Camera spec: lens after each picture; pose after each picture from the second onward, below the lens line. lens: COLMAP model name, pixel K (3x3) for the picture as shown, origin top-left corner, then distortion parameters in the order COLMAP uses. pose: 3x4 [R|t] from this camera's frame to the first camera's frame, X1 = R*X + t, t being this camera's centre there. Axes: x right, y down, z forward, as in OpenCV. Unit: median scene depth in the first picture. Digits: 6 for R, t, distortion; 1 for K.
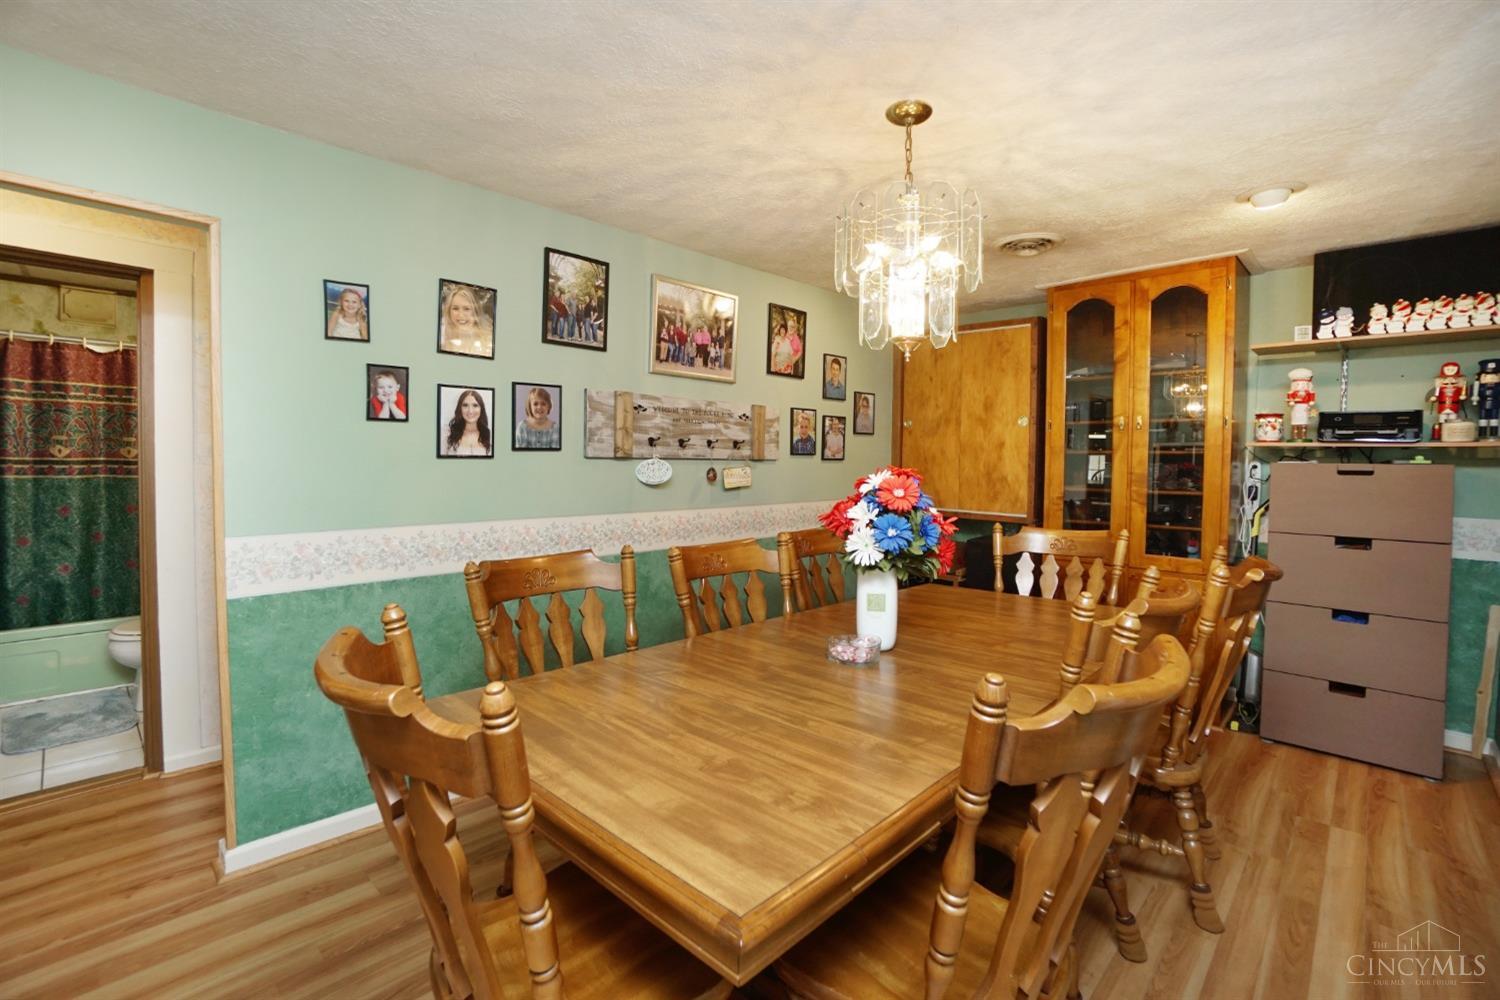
lens RADIAL K [[659.4, 0, 741.4], [0, 659.4, 483.4], [0, 0, 1]] dist [-0.066758, 0.022745]
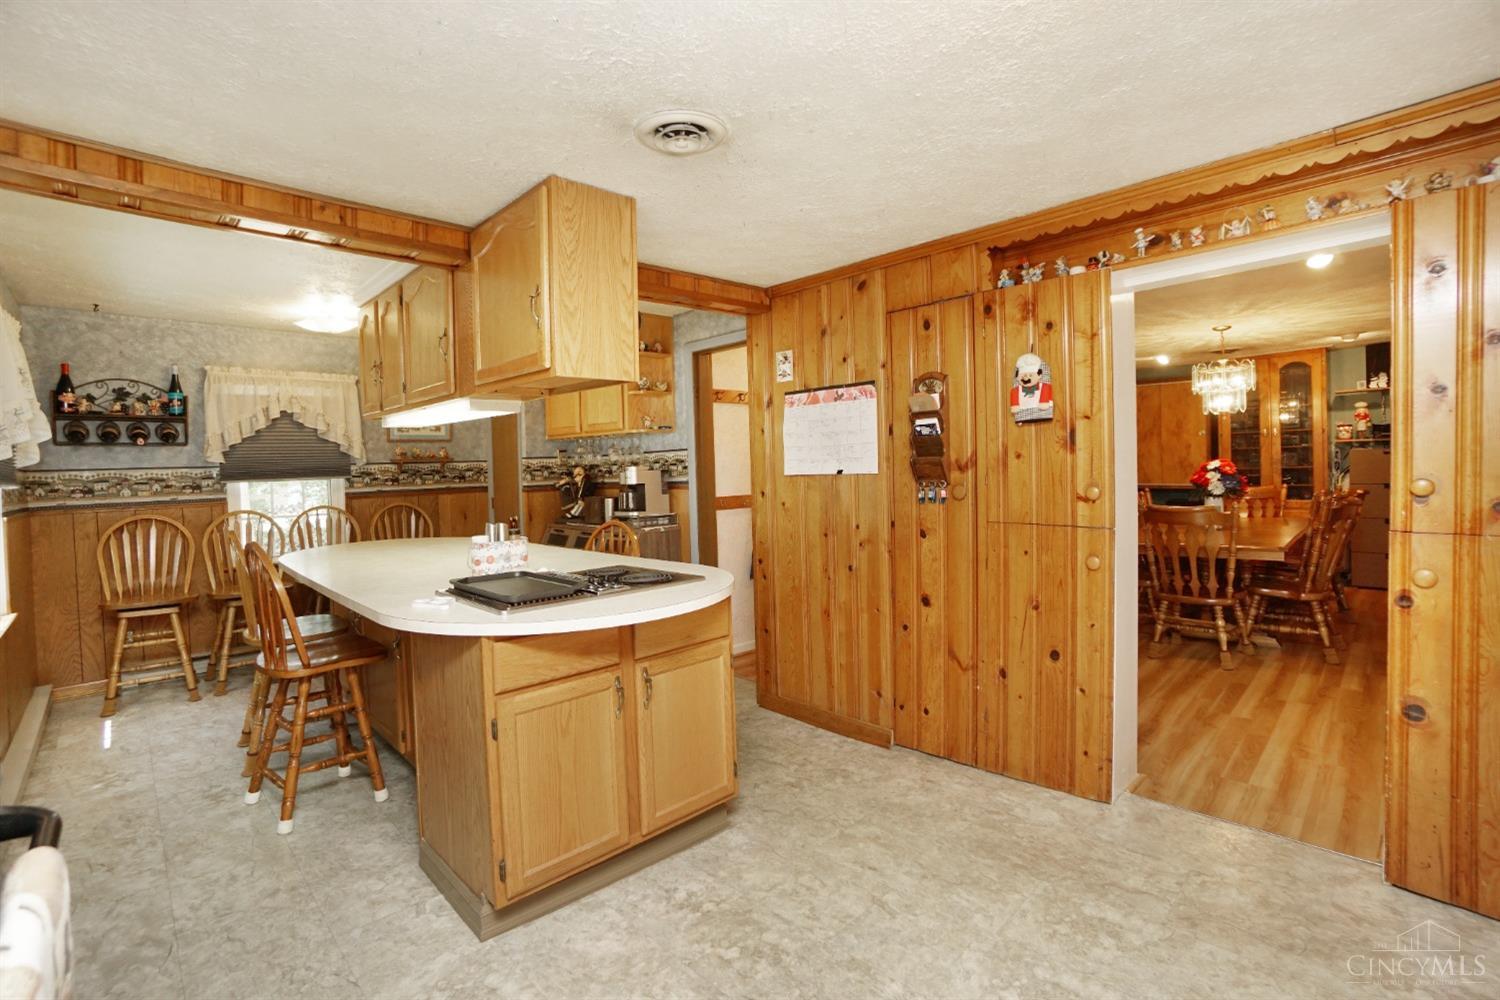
lens RADIAL K [[659.4, 0, 741.4], [0, 659.4, 483.4], [0, 0, 1]] dist [-0.066758, 0.022745]
pose [[0.998671, -0.042122, -0.029704, -0.950804], [0.041884, 0.999086, -0.008590, 0.009032], [0.030039, 0.007335, 0.999522, -0.973073]]
